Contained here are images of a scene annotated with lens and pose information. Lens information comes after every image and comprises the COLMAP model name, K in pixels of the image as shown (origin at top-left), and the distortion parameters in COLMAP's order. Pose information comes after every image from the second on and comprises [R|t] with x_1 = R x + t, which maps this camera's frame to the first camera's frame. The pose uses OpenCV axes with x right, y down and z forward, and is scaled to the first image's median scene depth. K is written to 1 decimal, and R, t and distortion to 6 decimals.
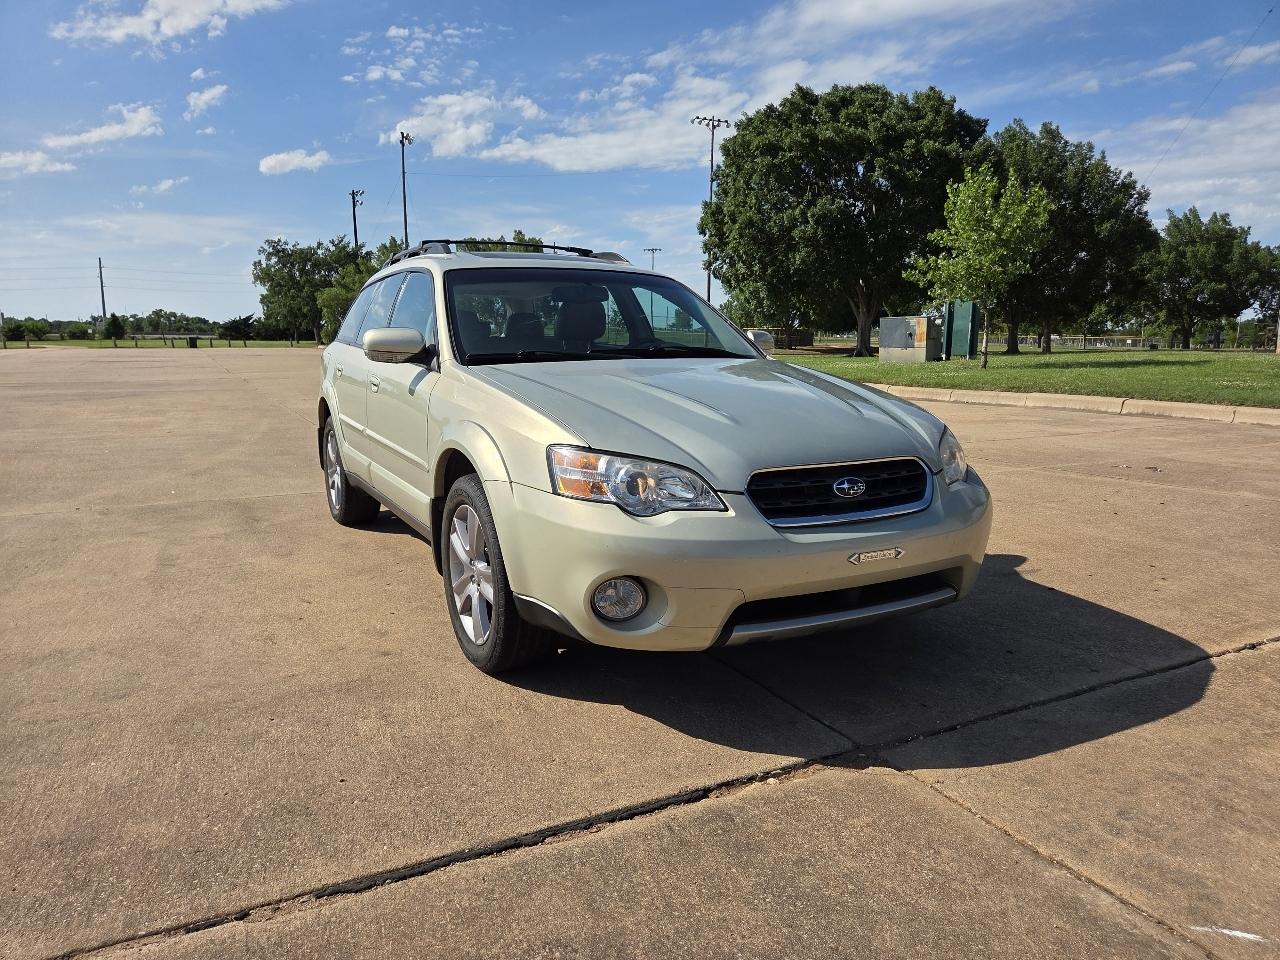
lens RADIAL K [[866.7, 0, 634.2], [0, 866.7, 504.0], [0, 0, 1]] dist [0.059178, -0.052161]
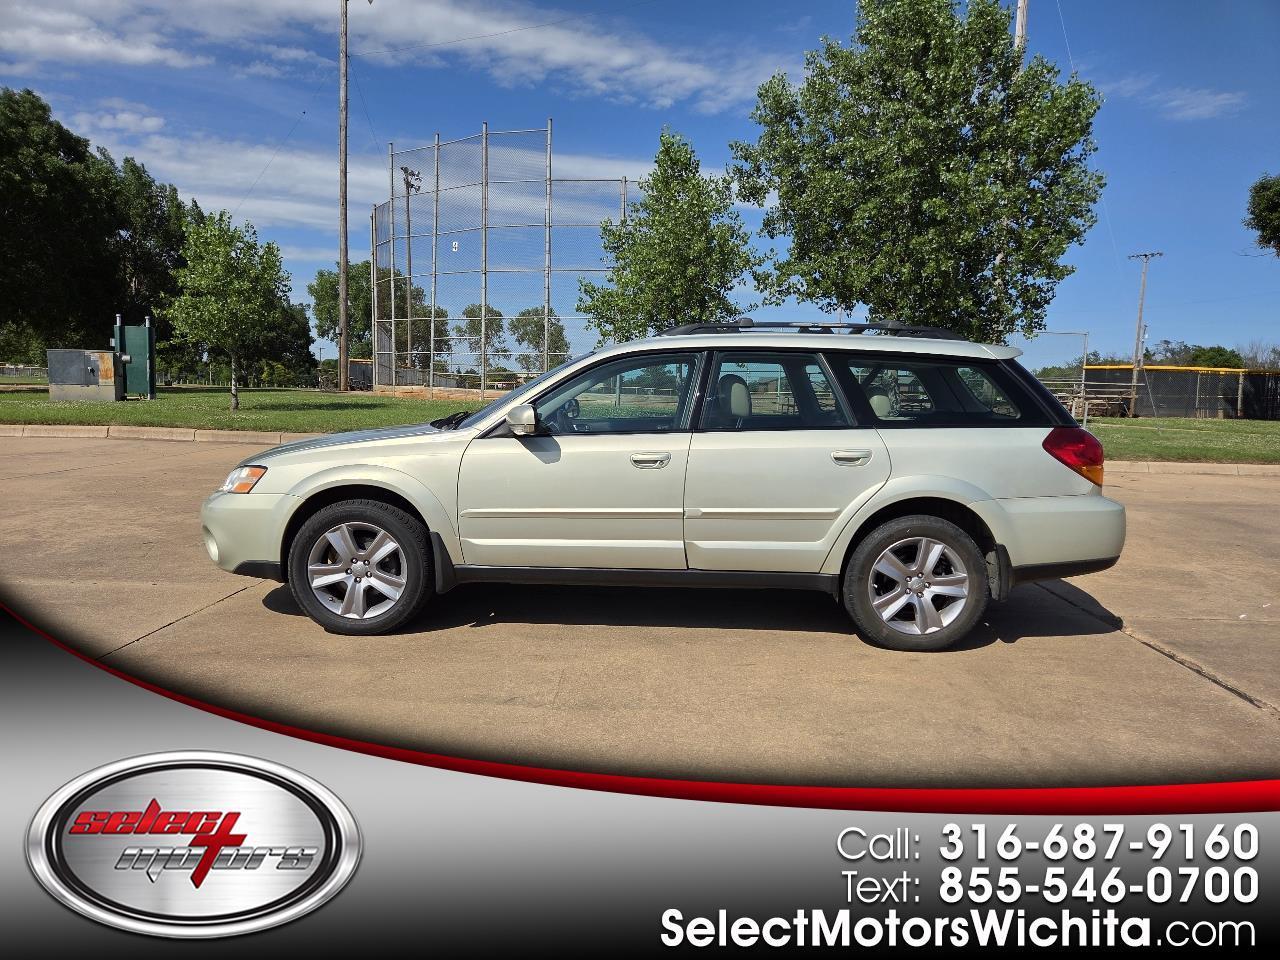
lens RADIAL K [[862.5, 0, 653.2], [0, 862.5, 473.1], [0, 0, 1]] dist [0.065333, -0.057601]
pose [[0.473717, -0.074645, 0.877508, -1.238668], [0.135542, 0.990709, 0.011103, -0.135366], [-0.870184, 0.113680, 0.479433, 0.511292]]
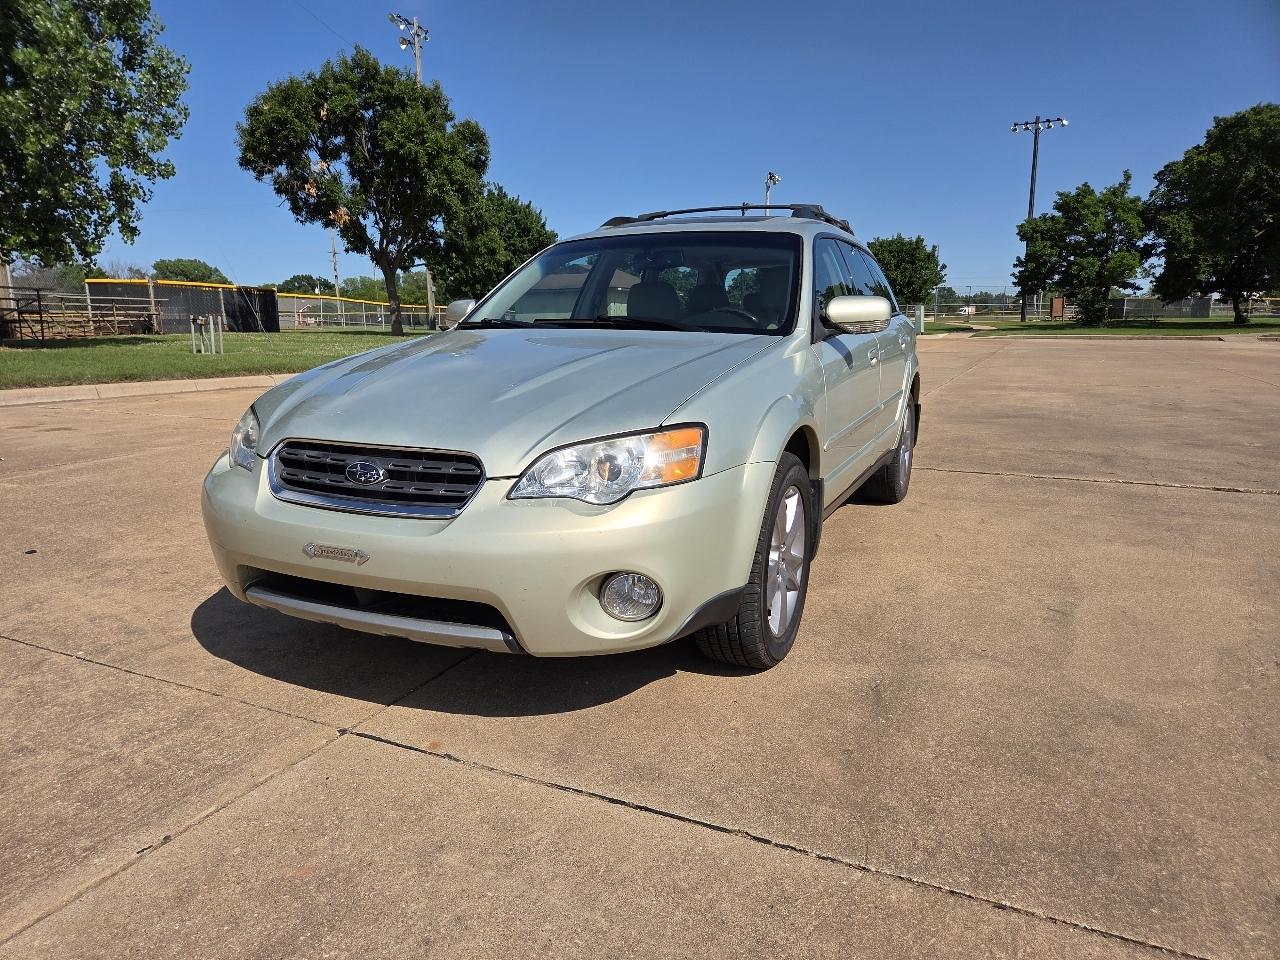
lens RADIAL K [[862.5, 0, 633.9], [0, 862.5, 500.6], [0, 0, 1]] dist [0.065333, -0.057601]
pose [[-0.616083, -0.157293, 0.771817, -0.960501], [0.148203, 0.939211, 0.309707, -0.333796], [-0.773614, 0.305191, -0.555320, 1.842466]]
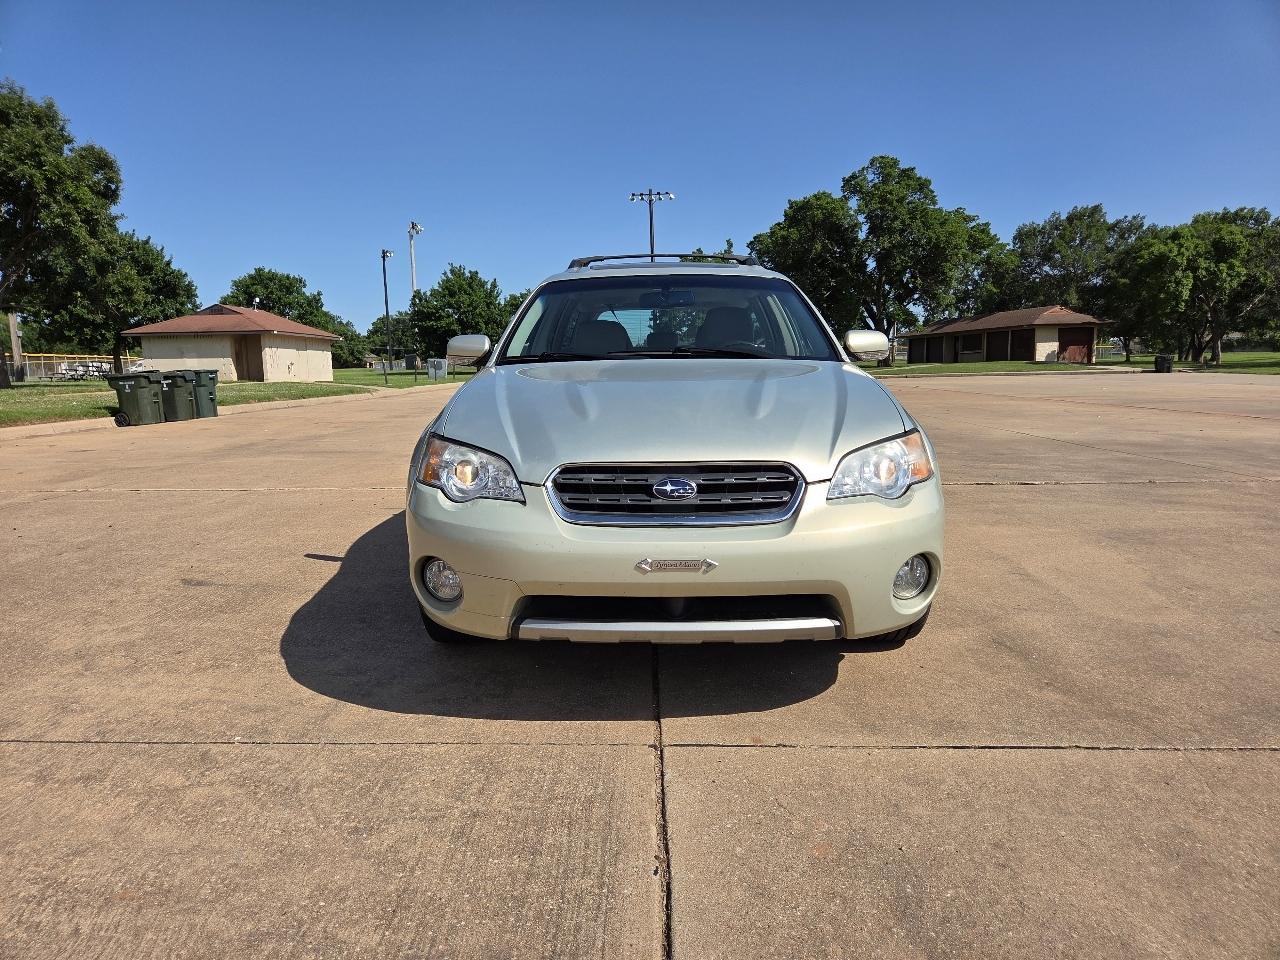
lens RADIAL K [[862.5, 0, 641.8], [0, 862.5, 479.4], [0, 0, 1]] dist [0.065333, -0.057601]
pose [[-0.882699, -0.046860, 0.467596, -0.673261], [0.103263, 0.951356, 0.290272, -0.381814], [-0.458453, 0.304508, -0.834923, 2.157859]]
